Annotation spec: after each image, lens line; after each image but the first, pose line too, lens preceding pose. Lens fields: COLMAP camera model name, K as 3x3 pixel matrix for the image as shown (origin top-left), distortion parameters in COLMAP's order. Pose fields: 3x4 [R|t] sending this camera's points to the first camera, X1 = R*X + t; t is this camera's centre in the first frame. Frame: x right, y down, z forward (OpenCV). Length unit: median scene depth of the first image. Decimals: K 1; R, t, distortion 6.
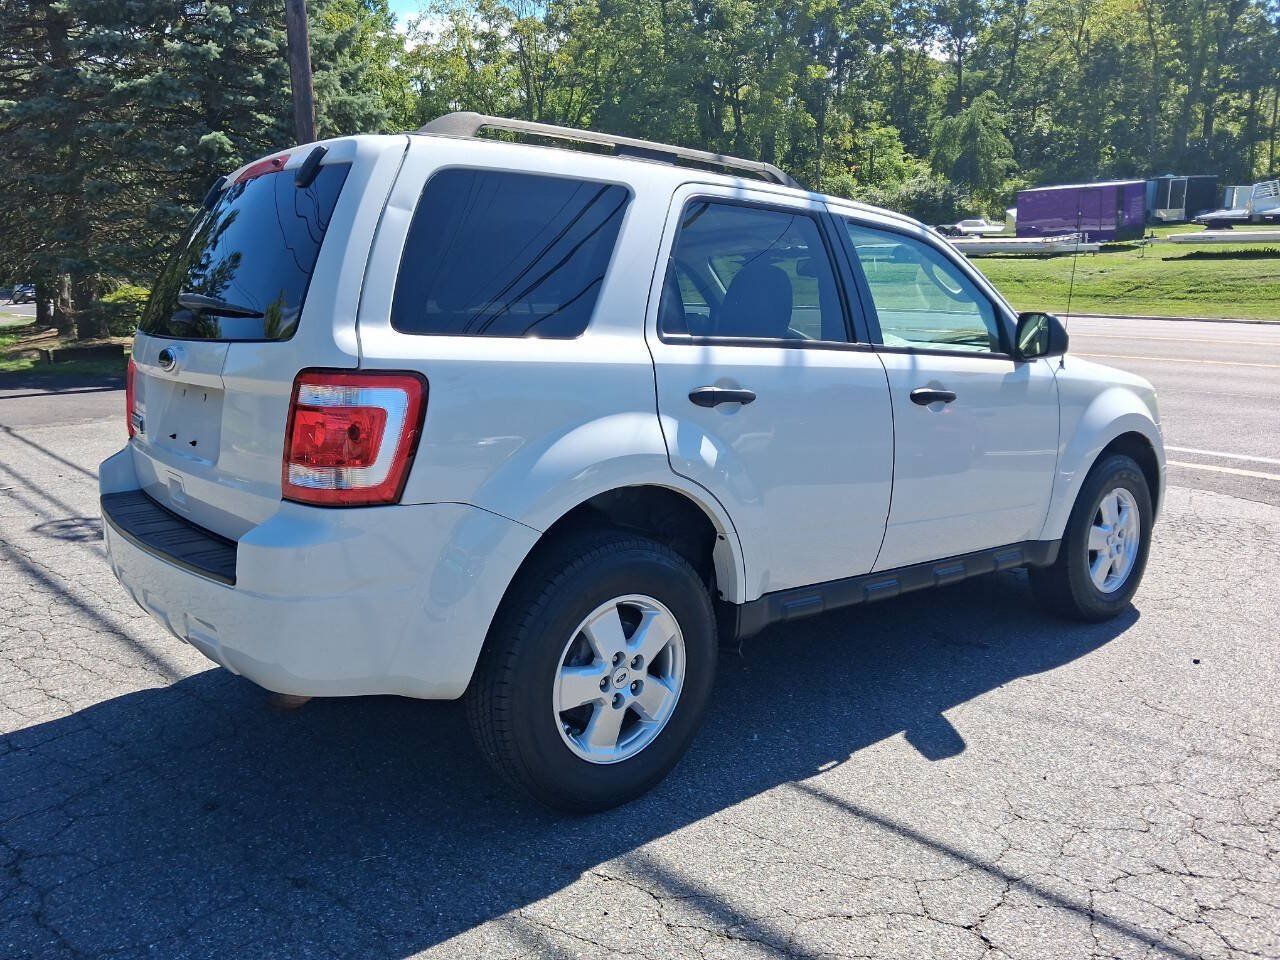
lens RADIAL K [[990.7, 0, 610.2], [0, 990.7, 478.4], [0, 0, 1]] dist [0.011580, -0.006879]
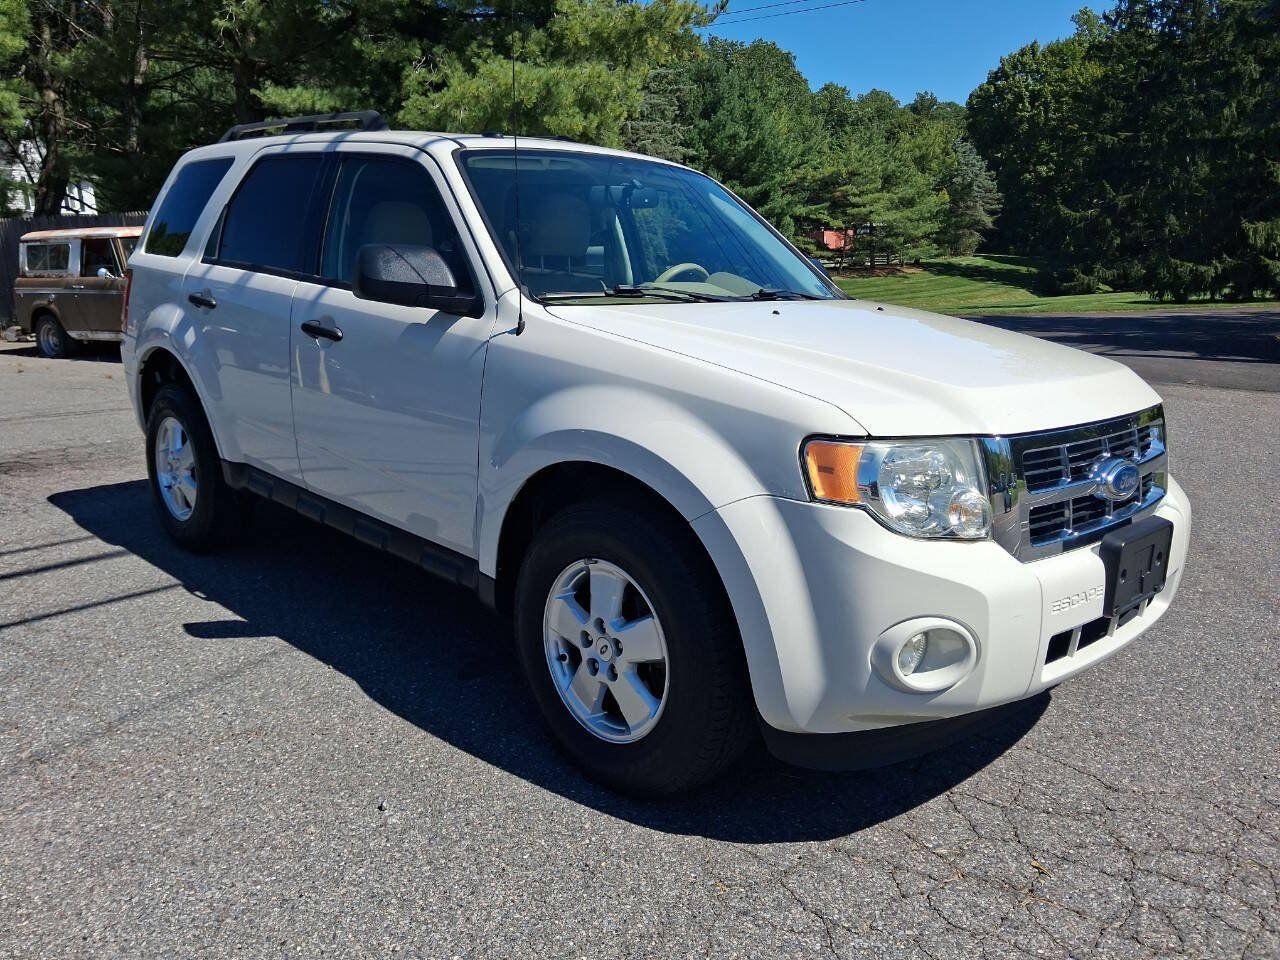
lens RADIAL K [[990.7, 0, 610.2], [0, 990.7, 478.4], [0, 0, 1]] dist [0.011580, -0.006879]
pose [[0.115450, 0.216059, -0.969531, 1.550233], [-0.192502, 0.962419, 0.191551, -0.213249], [0.974481, 0.164522, 0.152704, 1.334529]]
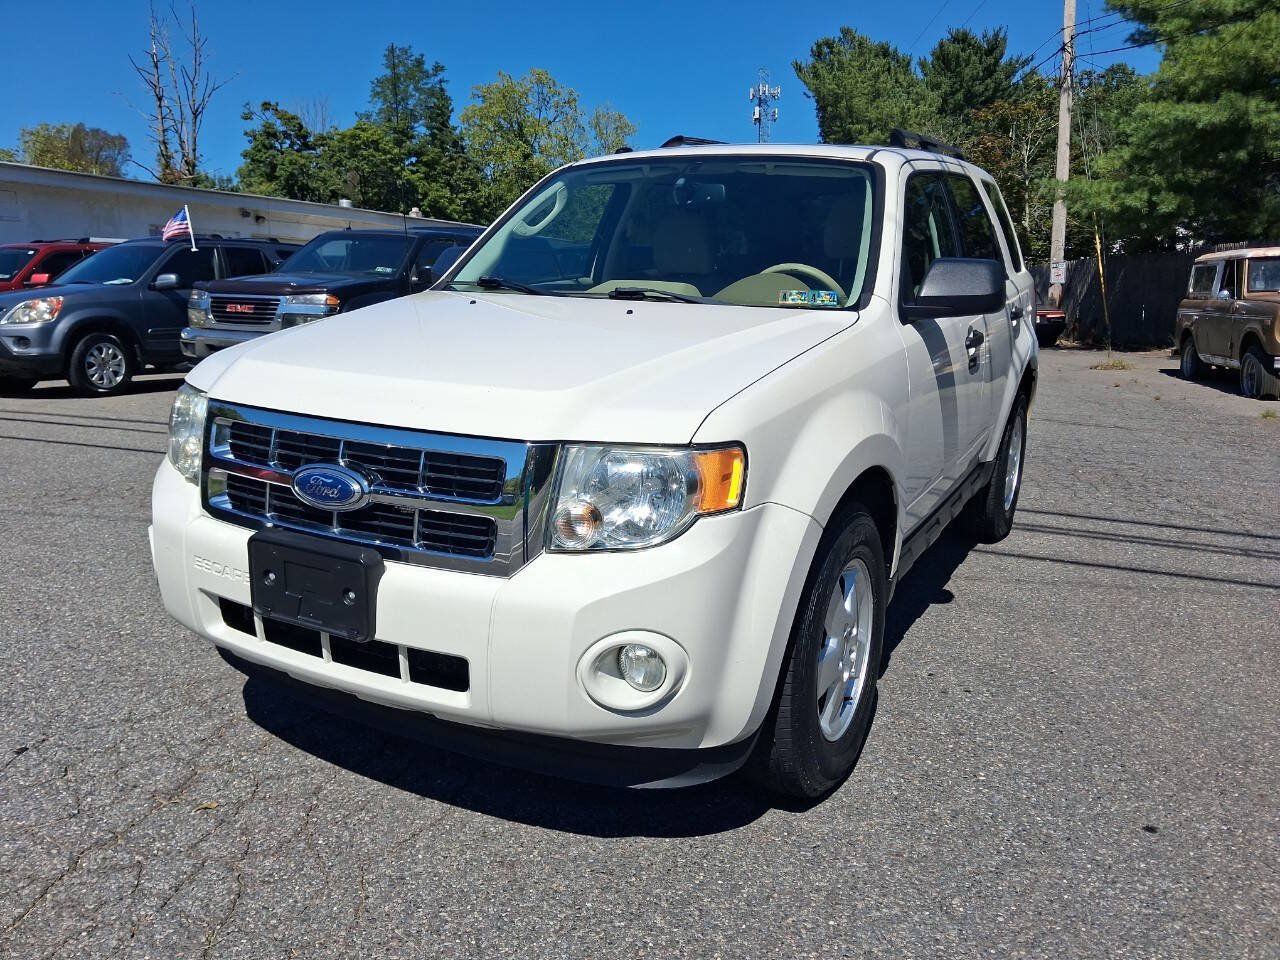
lens RADIAL K [[1024.4, 0, 640.0], [0, 1024.4, 480.0], [0, 0, 1]] dist [-0.005490, 0.012855]
pose [[-0.907175, 0.069094, -0.415042, 0.910482], [-0.096785, 0.925705, 0.365653, -0.441588], [0.409471, 0.371881, -0.833090, 2.595973]]
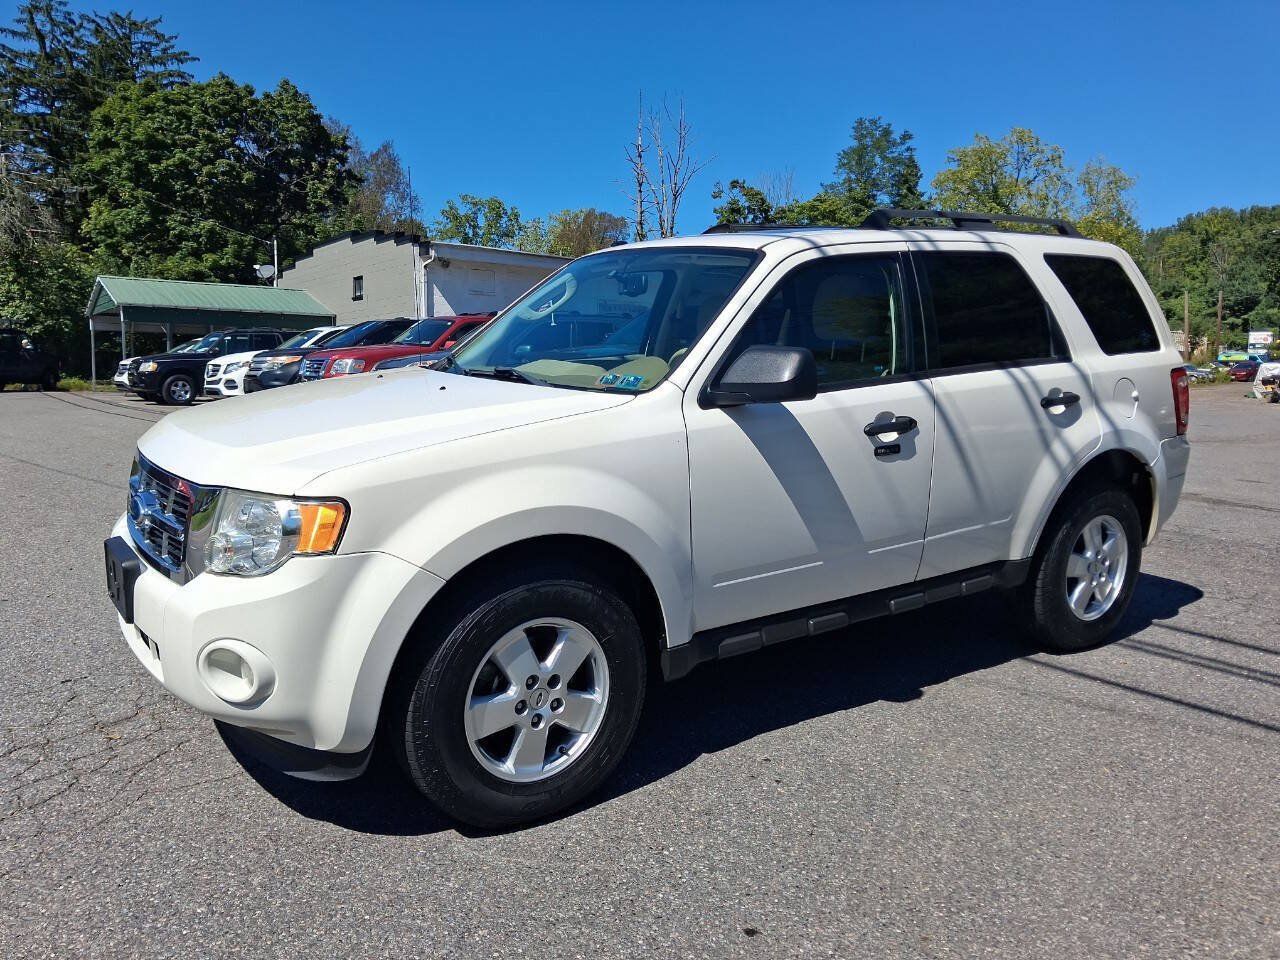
lens RADIAL K [[1034.8, 0, 640.0], [0, 1034.8, 480.0], [0, 0, 1]] dist [0.007022, -0.021392]
pose [[-0.999370, -0.022498, 0.027433, 0.281467], [-0.012079, 0.942785, 0.333183, -0.523392], [-0.033359, 0.332642, -0.942463, 2.834848]]
